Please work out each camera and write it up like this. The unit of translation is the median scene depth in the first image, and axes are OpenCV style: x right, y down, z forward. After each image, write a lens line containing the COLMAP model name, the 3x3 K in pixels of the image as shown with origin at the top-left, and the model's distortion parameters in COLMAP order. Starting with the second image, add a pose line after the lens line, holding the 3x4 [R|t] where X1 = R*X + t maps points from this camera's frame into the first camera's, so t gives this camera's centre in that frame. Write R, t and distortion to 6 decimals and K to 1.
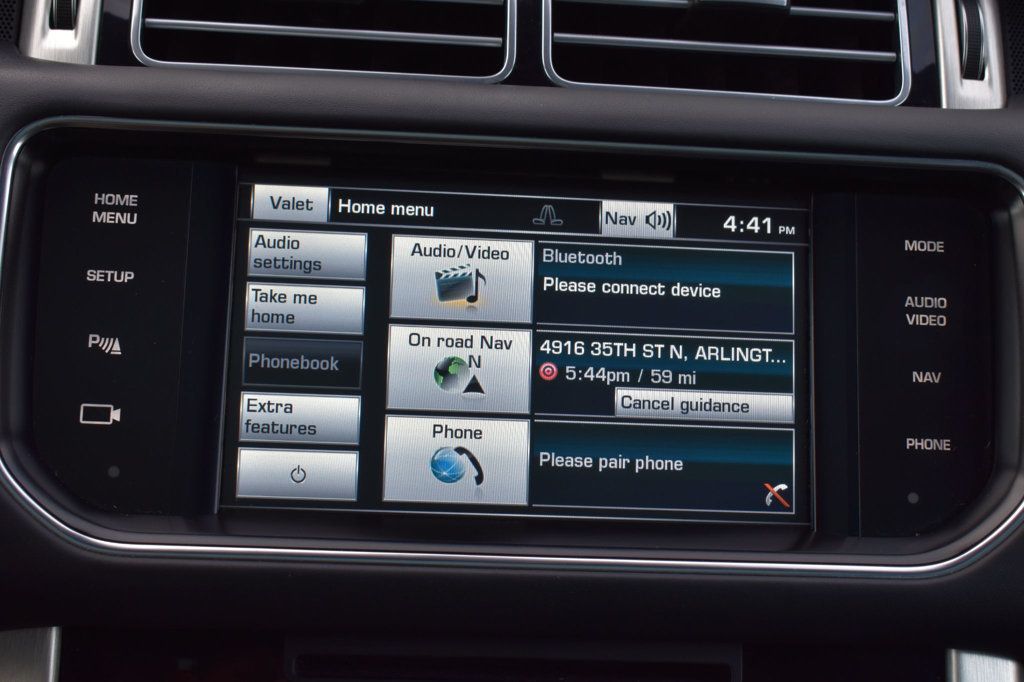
lens RADIAL K [[1692.1, 0, 502.3], [0, 1692.1, 352.5], [0, 0, 1]] dist [-0.005503, 0.000000]
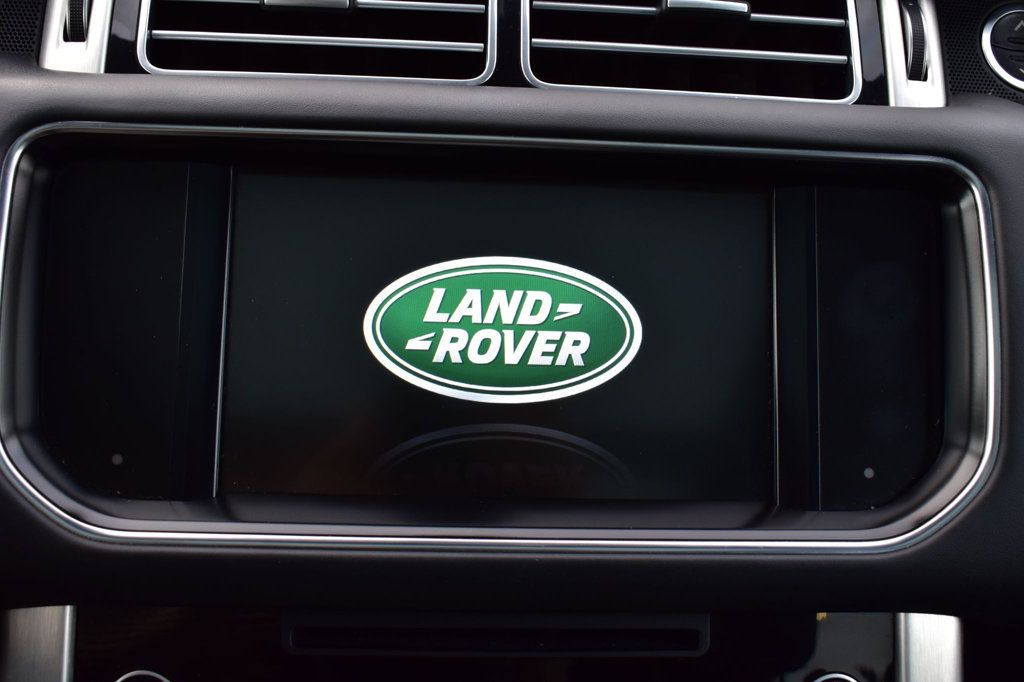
lens RADIAL K [[1137.7, 0, 508.7], [0, 1137.7, 340.6], [0, 0, 1]] dist [-0.076624, 0.000000]
pose [[0.999941, -0.008440, -0.006782, 0.020055], [0.008782, 0.998606, 0.052041, -0.036735], [0.006333, -0.052098, 0.998622, 0.288013]]
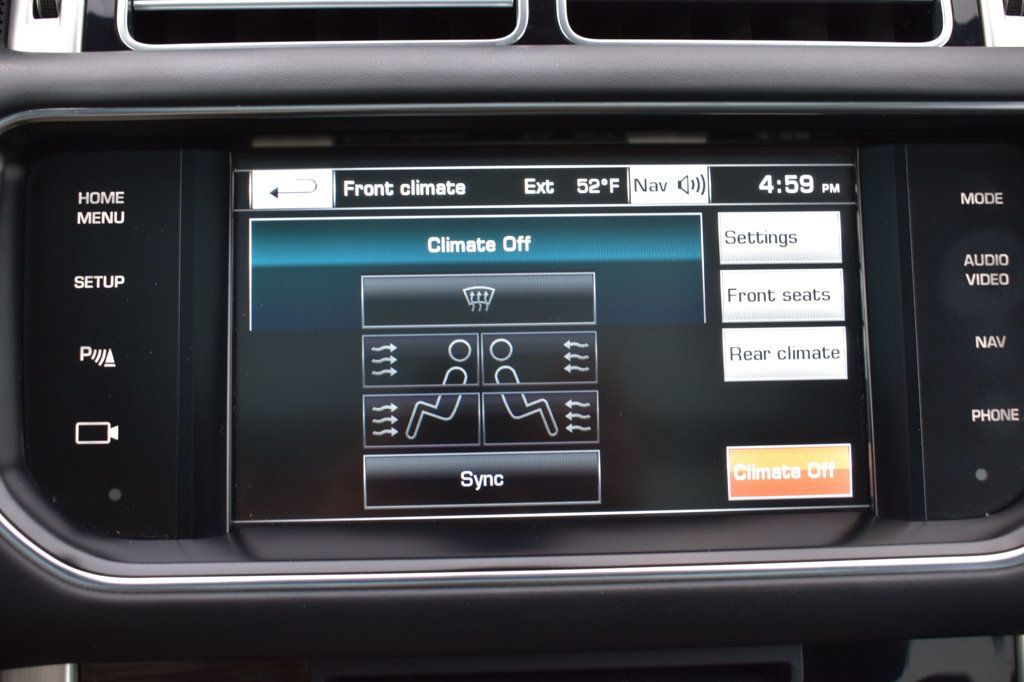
lens RADIAL K [[1185.2, 0, 508.0], [0, 1185.2, 344.1], [0, 0, 1]] dist [-0.069548, 0.000000]
pose [[0.997943, -0.050501, -0.039483, 0.013842], [0.053252, 0.995978, 0.072056, -0.044380], [0.035685, -0.074010, 0.996619, 0.356937]]
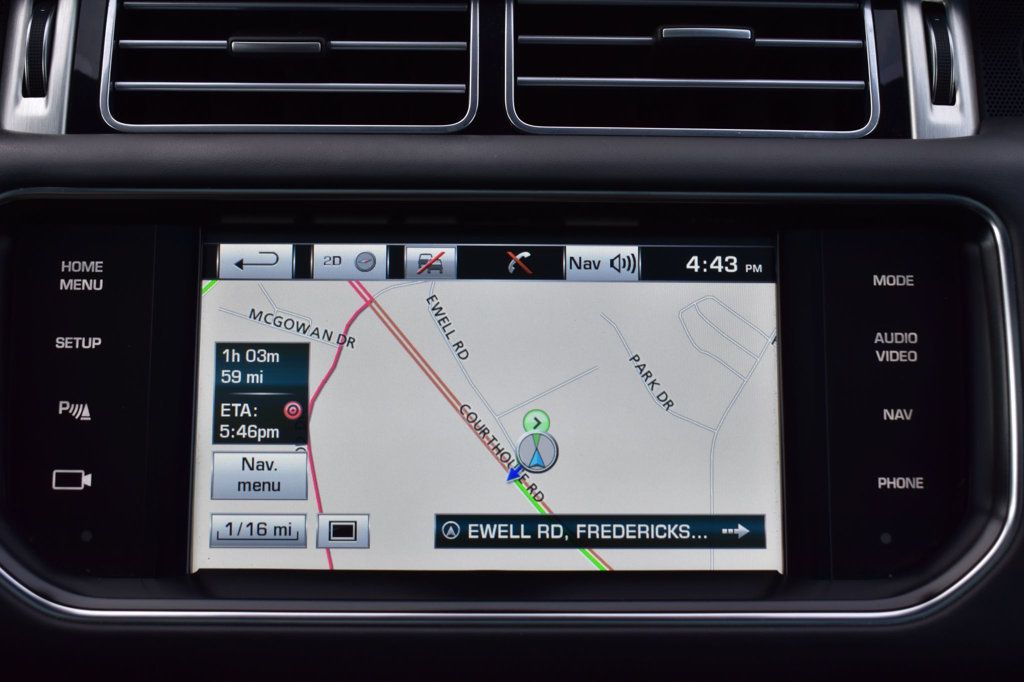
lens RADIAL K [[1480.6, 0, 515.6], [0, 1480.6, 340.6], [0, 0, 1]] dist [-0.037238, 0.000000]
pose [[0.997230, -0.032136, -0.067075, 0.087975], [0.034269, 0.998935, 0.030894, -0.063081], [0.066011, -0.033107, 0.997270, 0.127803]]
